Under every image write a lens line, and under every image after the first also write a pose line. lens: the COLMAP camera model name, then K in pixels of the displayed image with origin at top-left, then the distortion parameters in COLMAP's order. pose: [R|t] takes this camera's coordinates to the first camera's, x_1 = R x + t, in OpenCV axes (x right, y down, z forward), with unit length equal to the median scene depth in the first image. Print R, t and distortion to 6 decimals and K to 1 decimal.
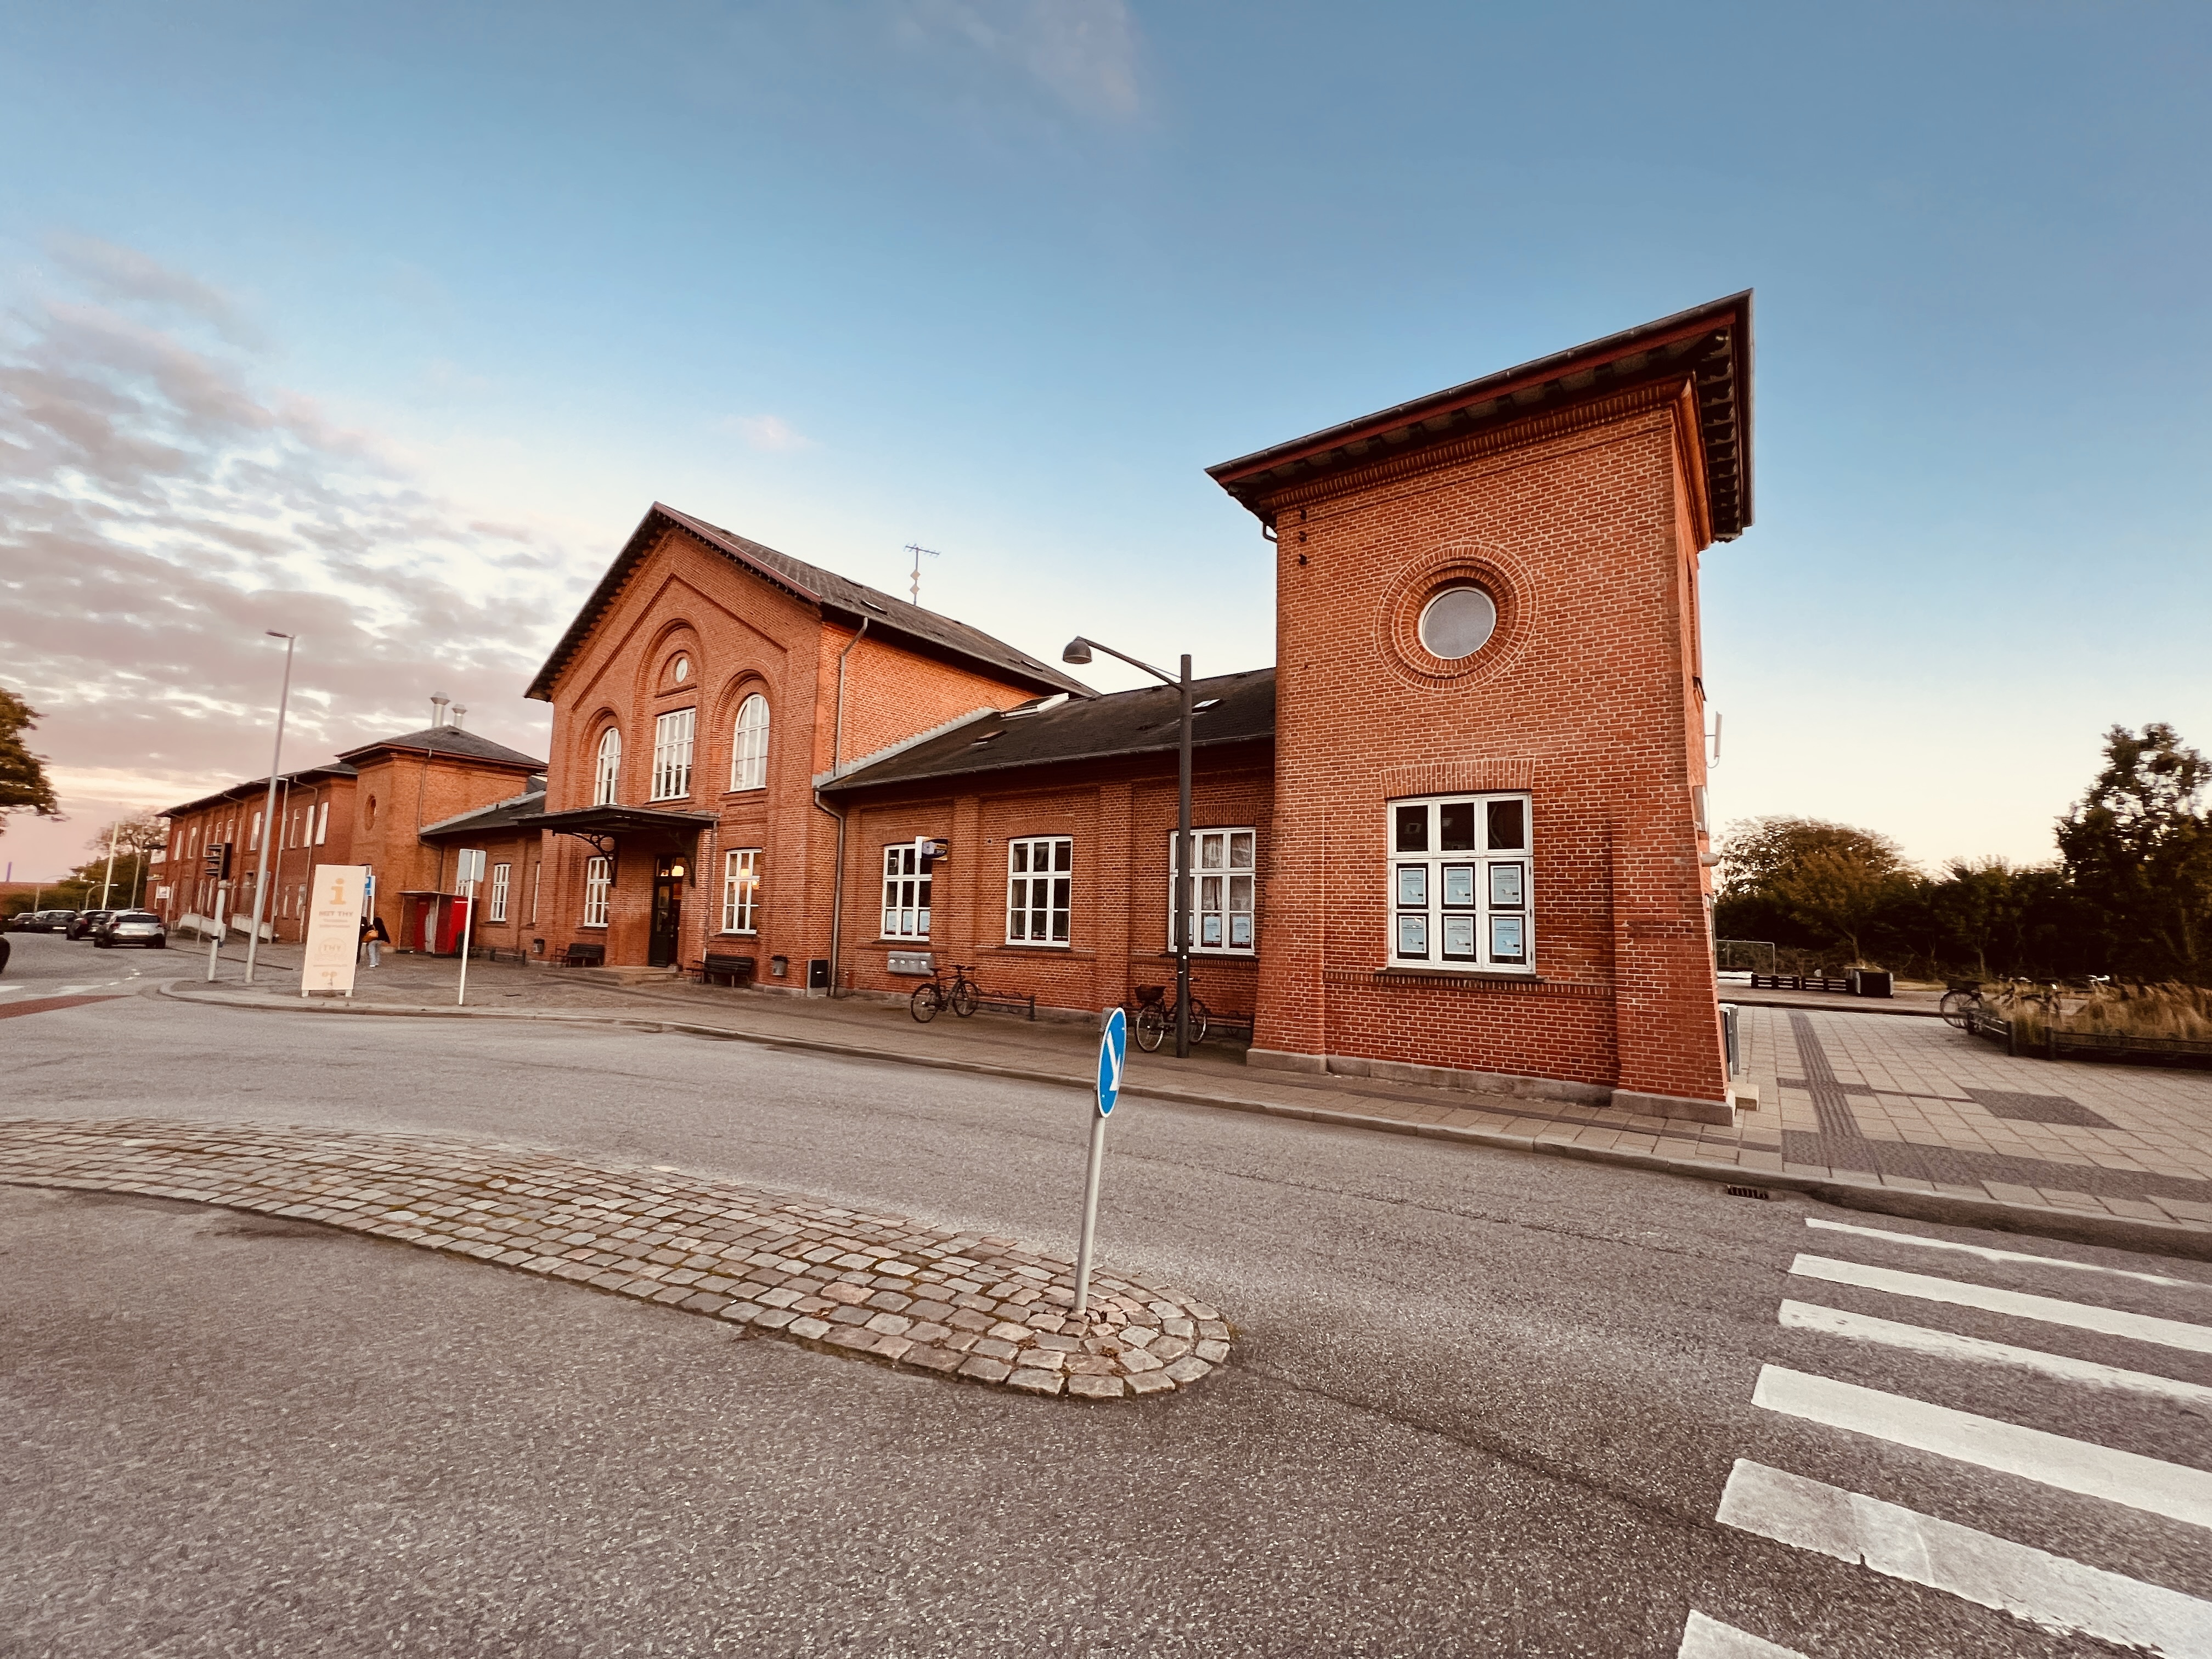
lens RADIAL K [[880.1, 0, 1109.5], [0, 880.1, 836.0], [0, 0, 1]] dist [-0.000561, -0.000964]
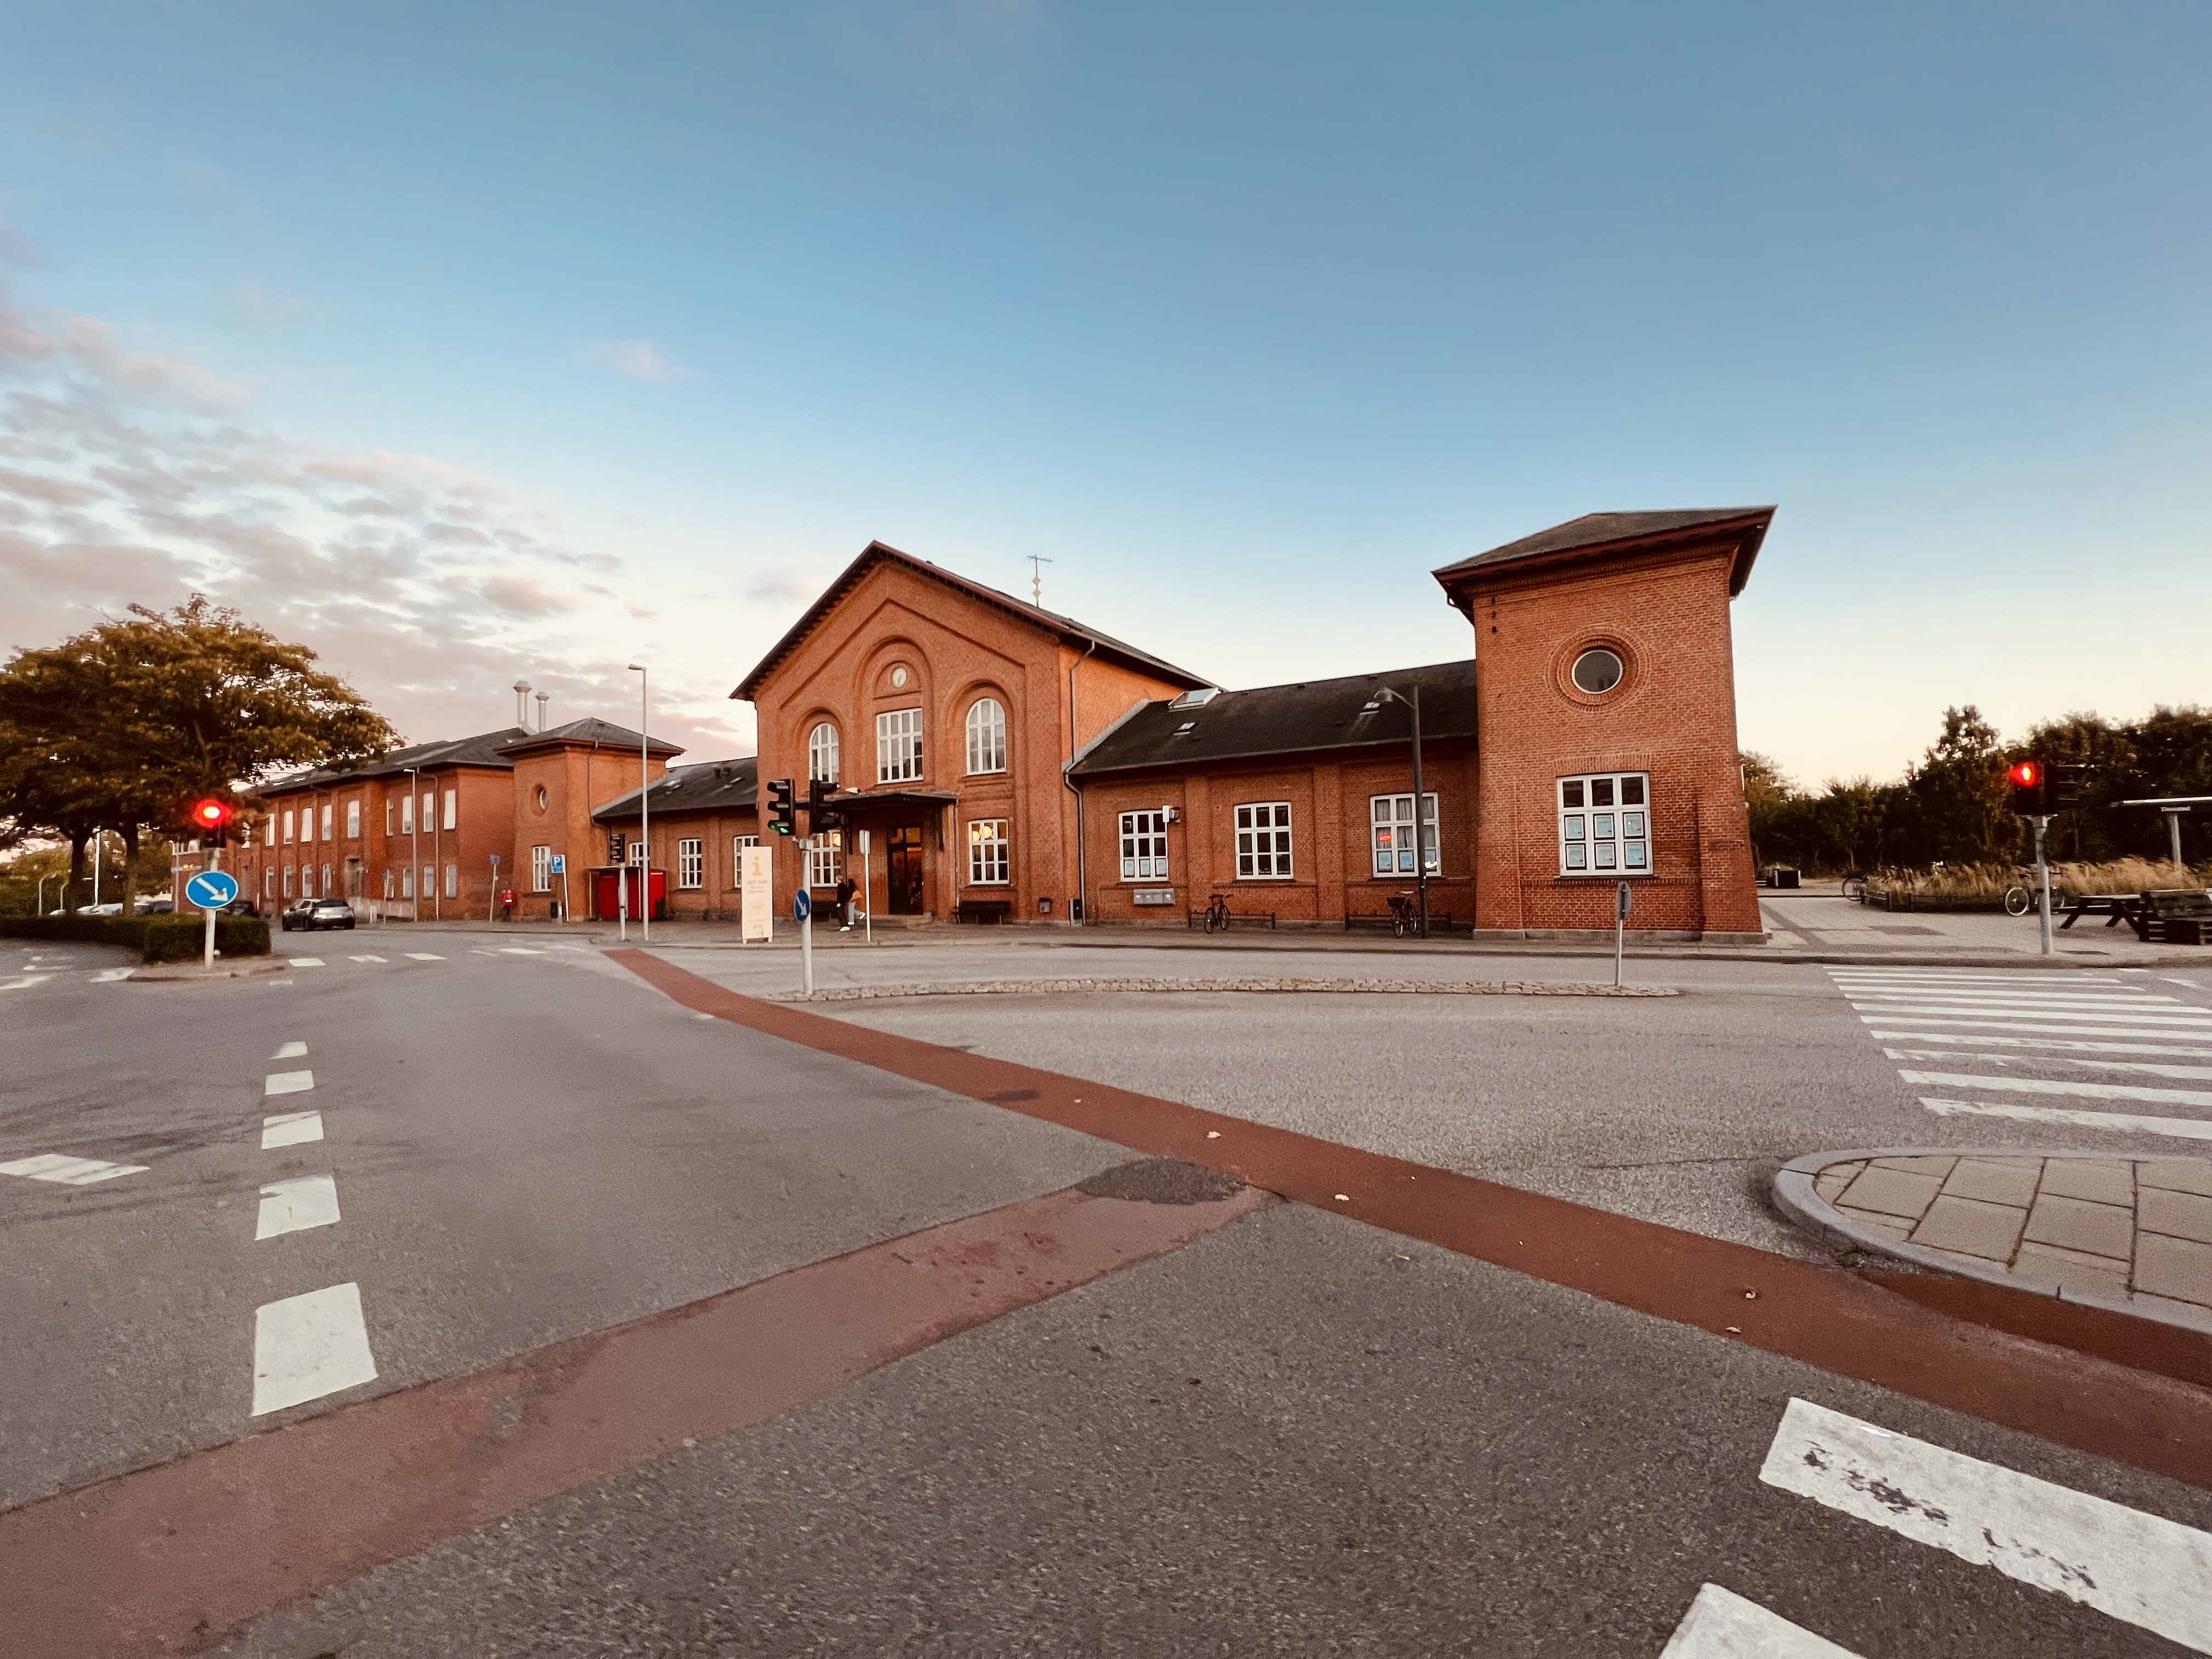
lens RADIAL K [[880.1, 0, 1113.3], [0, 880.1, 836.1], [0, 0, 1]] dist [-0.000561, -0.000964]
pose [[0.994702, -0.047833, 0.090996, -0.402057], [0.041860, 0.996911, 0.066456, -0.044796], [-0.093894, -0.062295, 0.993631, -0.352976]]
